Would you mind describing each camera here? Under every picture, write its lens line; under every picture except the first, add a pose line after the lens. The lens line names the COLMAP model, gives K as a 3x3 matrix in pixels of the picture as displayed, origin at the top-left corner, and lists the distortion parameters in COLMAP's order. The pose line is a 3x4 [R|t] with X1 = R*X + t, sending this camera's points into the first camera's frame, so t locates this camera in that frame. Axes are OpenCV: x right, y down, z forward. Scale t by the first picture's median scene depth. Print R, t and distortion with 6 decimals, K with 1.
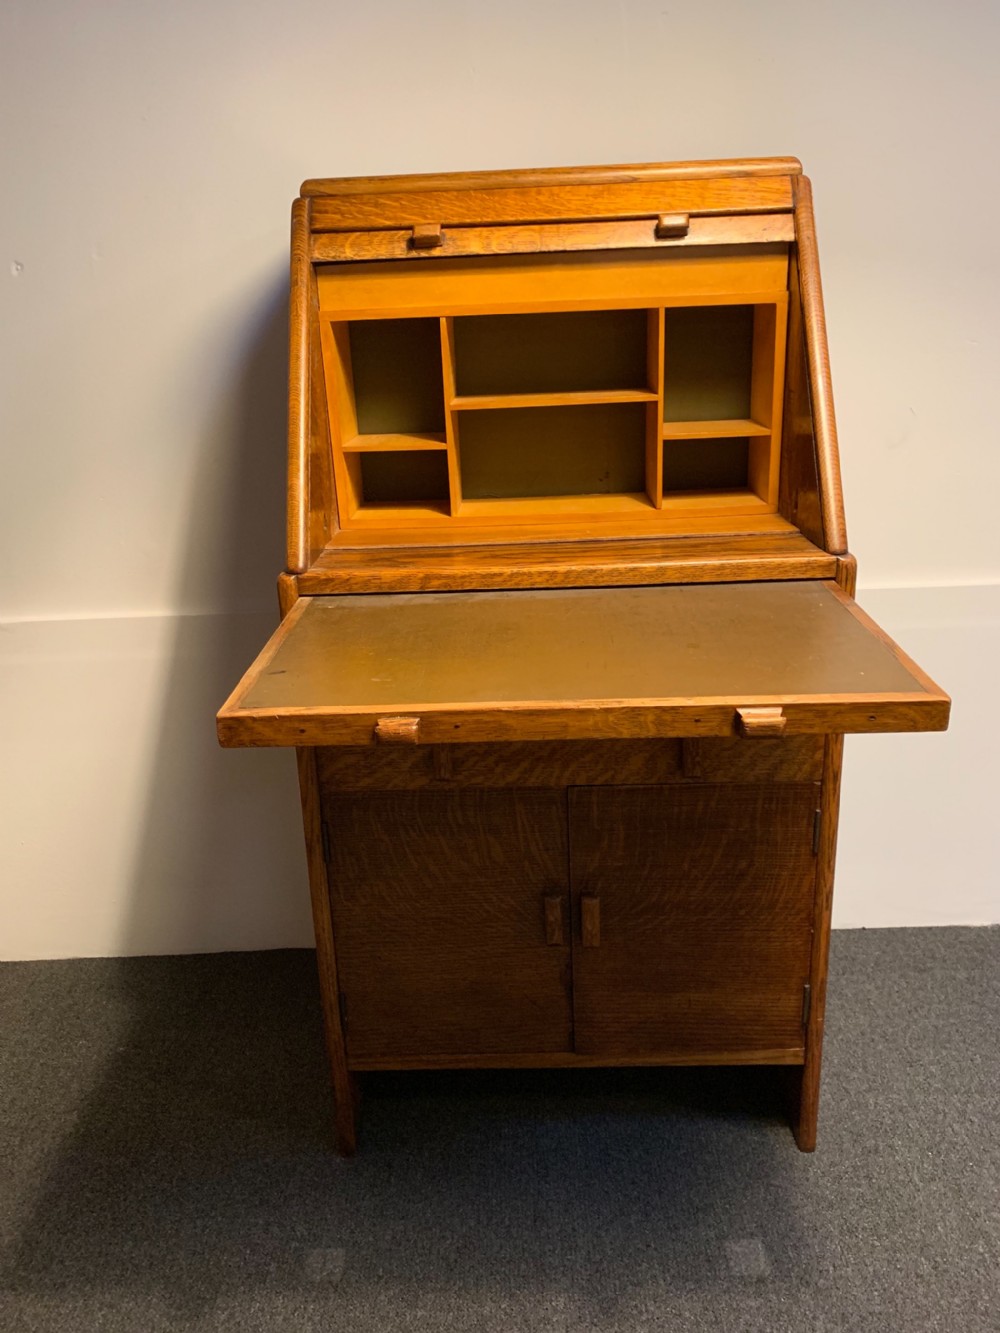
lens RADIAL K [[1007.6, 0, 506.1], [0, 1007.6, 672.0], [0, 0, 1]] dist [0.042472, -0.041633]
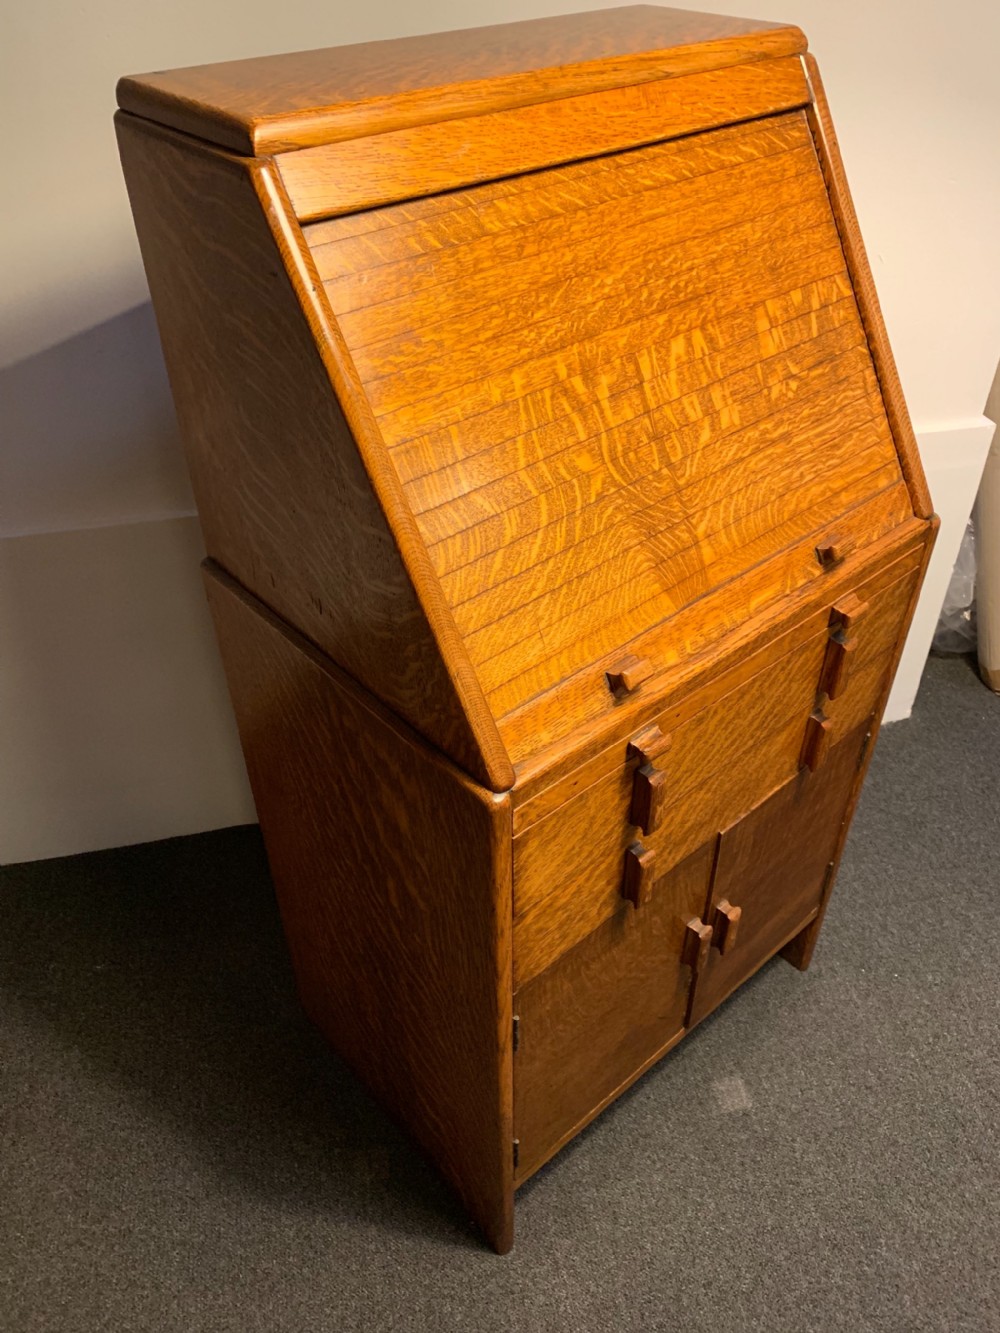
lens RADIAL K [[1007.6, 0, 502.3], [0, 1007.6, 661.5], [0, 0, 1]] dist [0.042472, -0.041633]
pose [[0.740509, -0.397909, 0.541586, -0.510501], [0.204122, 0.900973, 0.382859, -0.409569], [-0.640297, -0.172961, 0.748401, 0.464788]]
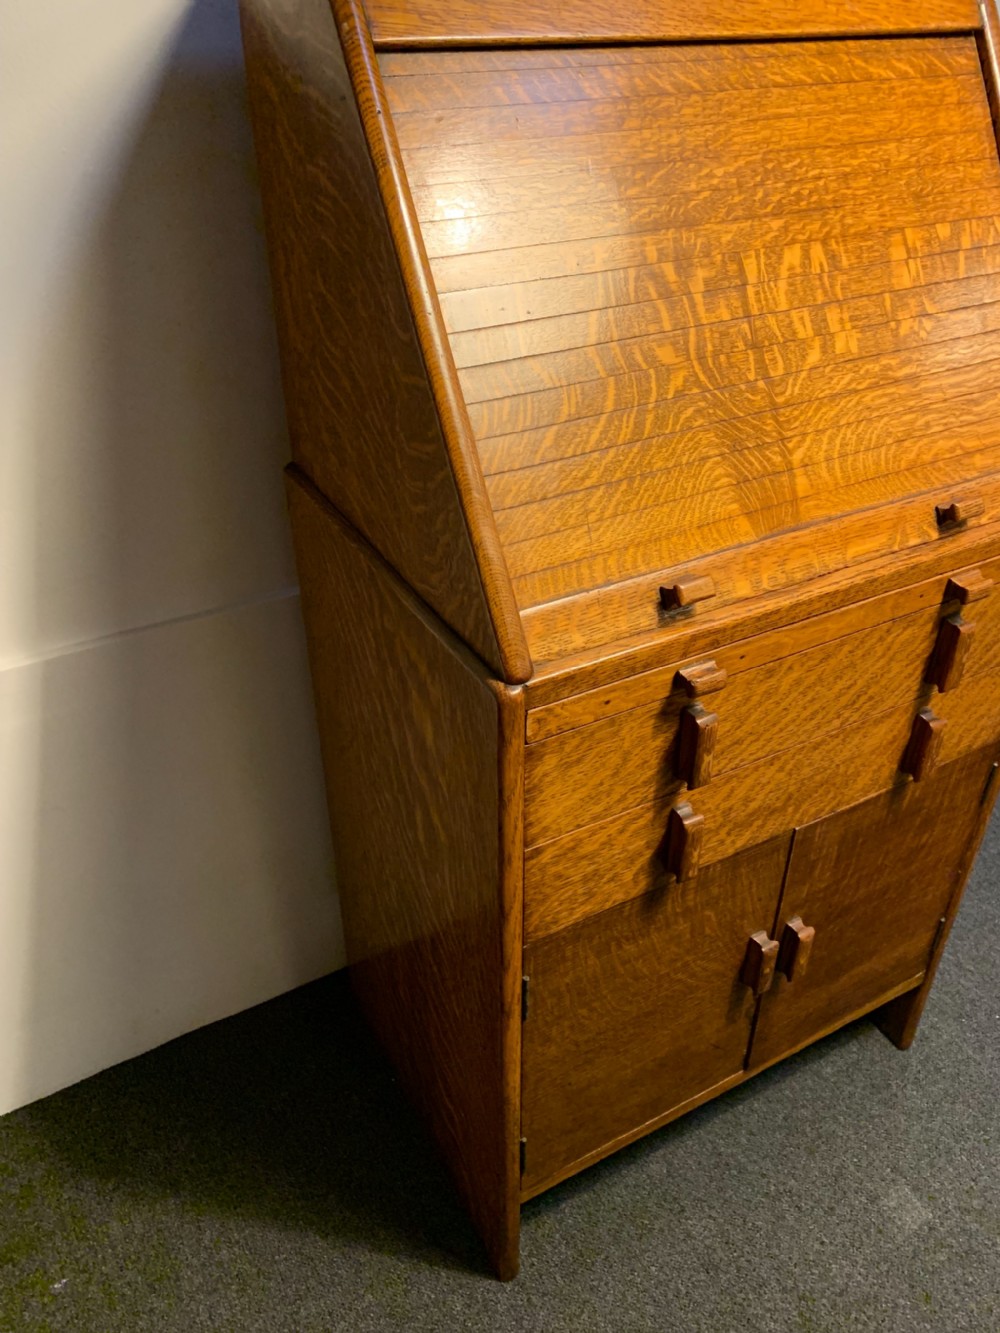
lens RADIAL K [[1007.6, 0, 511.9], [0, 1007.6, 665.0], [0, 0, 1]] dist [0.042472, -0.041633]
pose [[0.864712, -0.247760, 0.436908, -0.449946], [0.132133, 0.951442, 0.278028, -0.262017], [-0.484577, -0.182684, 0.855460, 0.436736]]
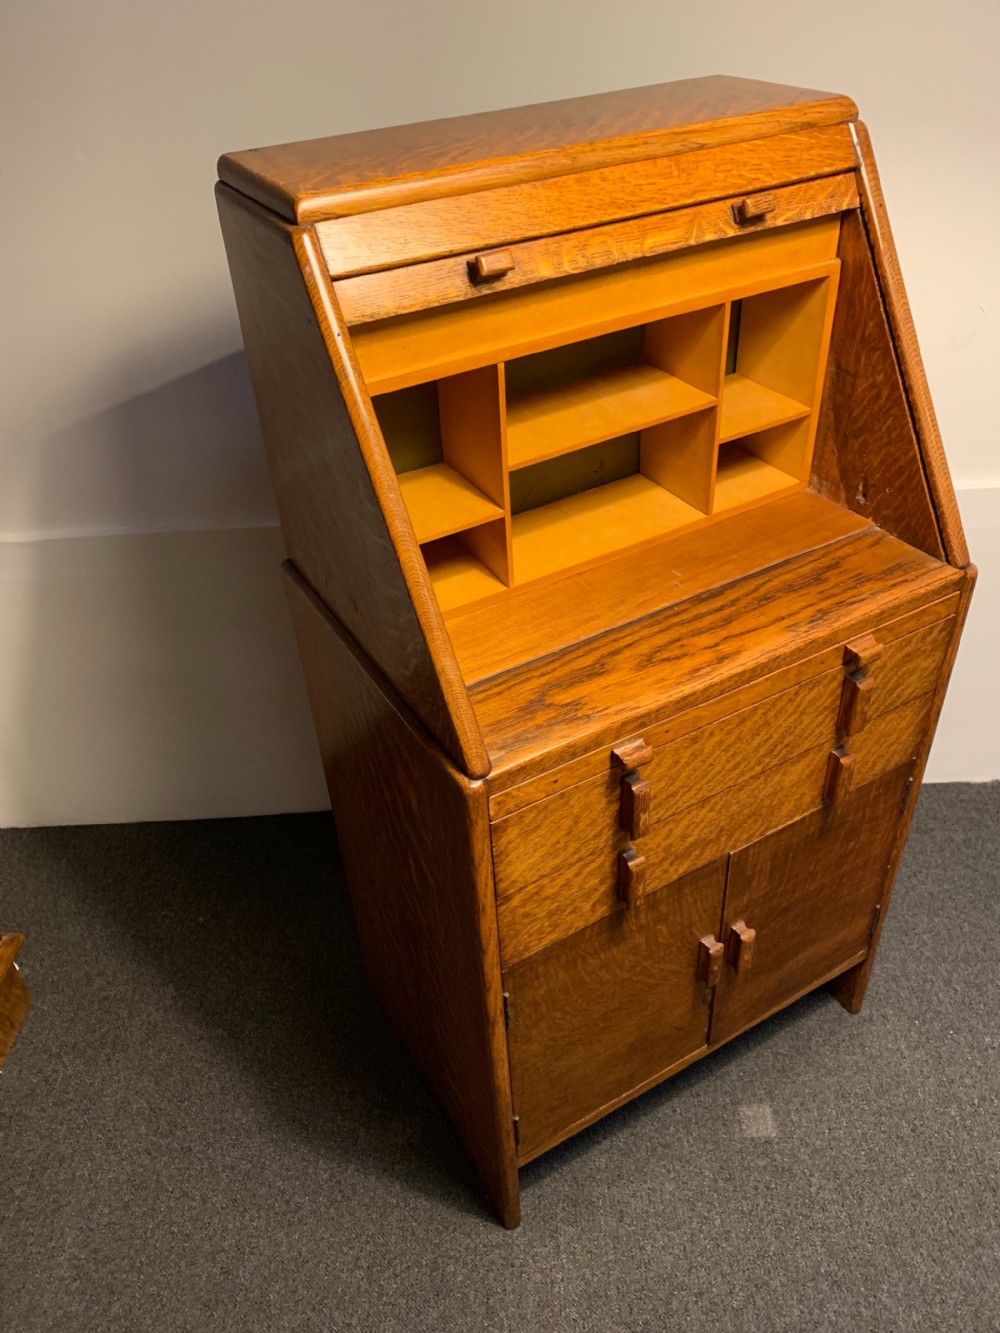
lens RADIAL K [[1007.6, 0, 504.2], [0, 1007.6, 666.3], [0, 0, 1]] dist [0.042472, -0.041633]
pose [[0.856171, -0.317452, 0.407672, -0.449359], [0.186691, 0.925761, 0.328807, -0.398426], [-0.481787, -0.205406, 0.851874, 0.321966]]
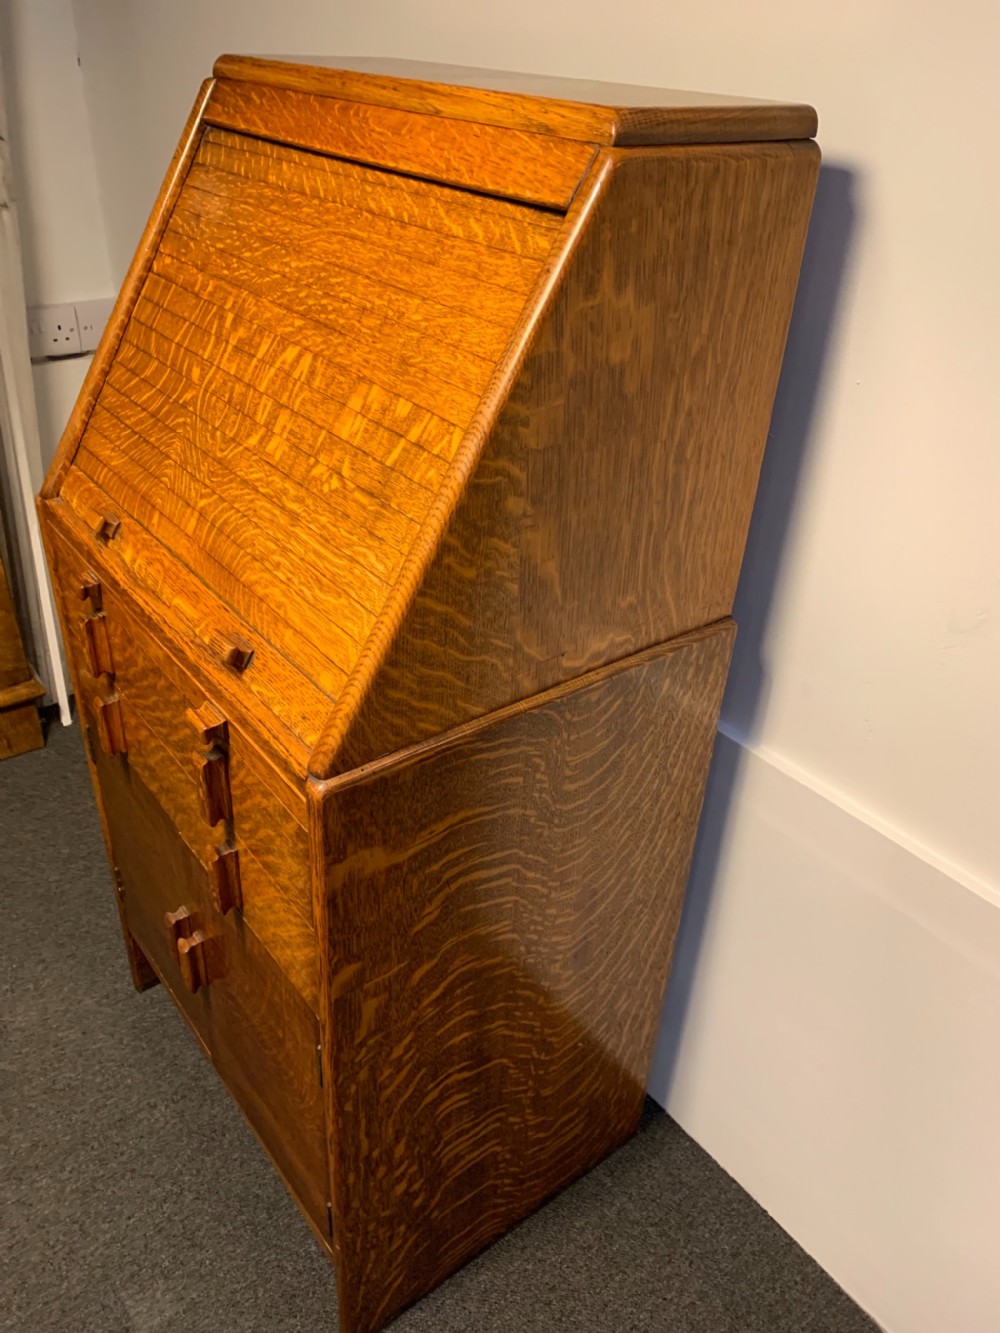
lens RADIAL K [[1007.6, 0, 501.8], [0, 1007.6, 667.7], [0, 0, 1]] dist [0.042472, -0.041633]
pose [[0.628190, 0.475073, -0.616184, 0.714772], [-0.326309, 0.879800, 0.345651, -0.409692], [0.706328, -0.016068, 0.707703, 0.564862]]
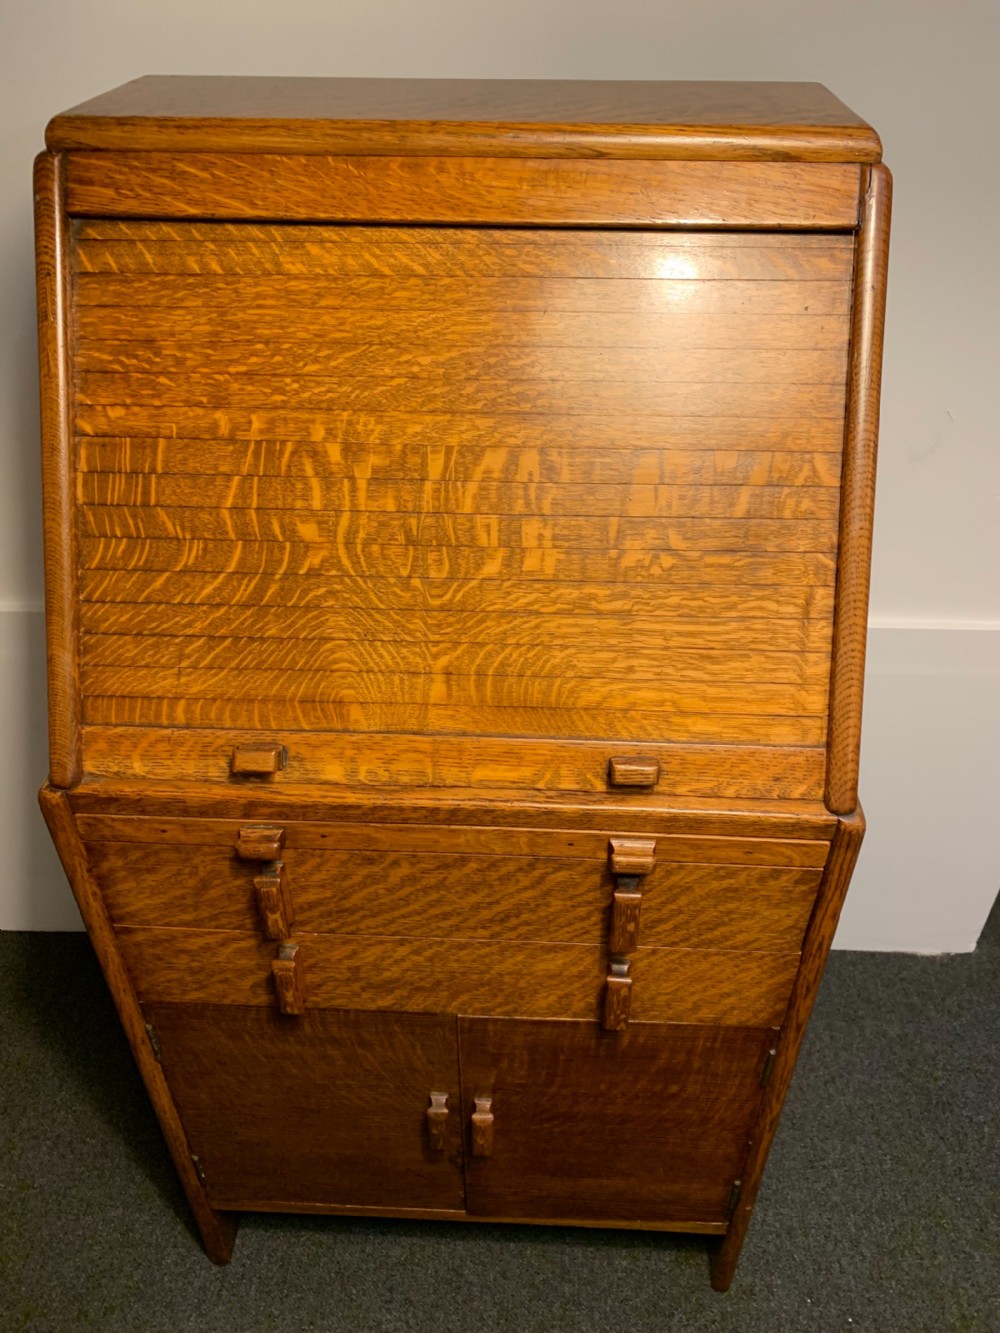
lens RADIAL K [[1007.6, 0, 513.1], [0, 1007.6, 664.9], [0, 0, 1]] dist [0.042472, -0.041633]
pose [[0.998796, 0.048464, 0.007578, 0.084720], [-0.048457, 0.950826, 0.305911, -0.378379], [0.007620, -0.305910, 0.952030, 0.335851]]
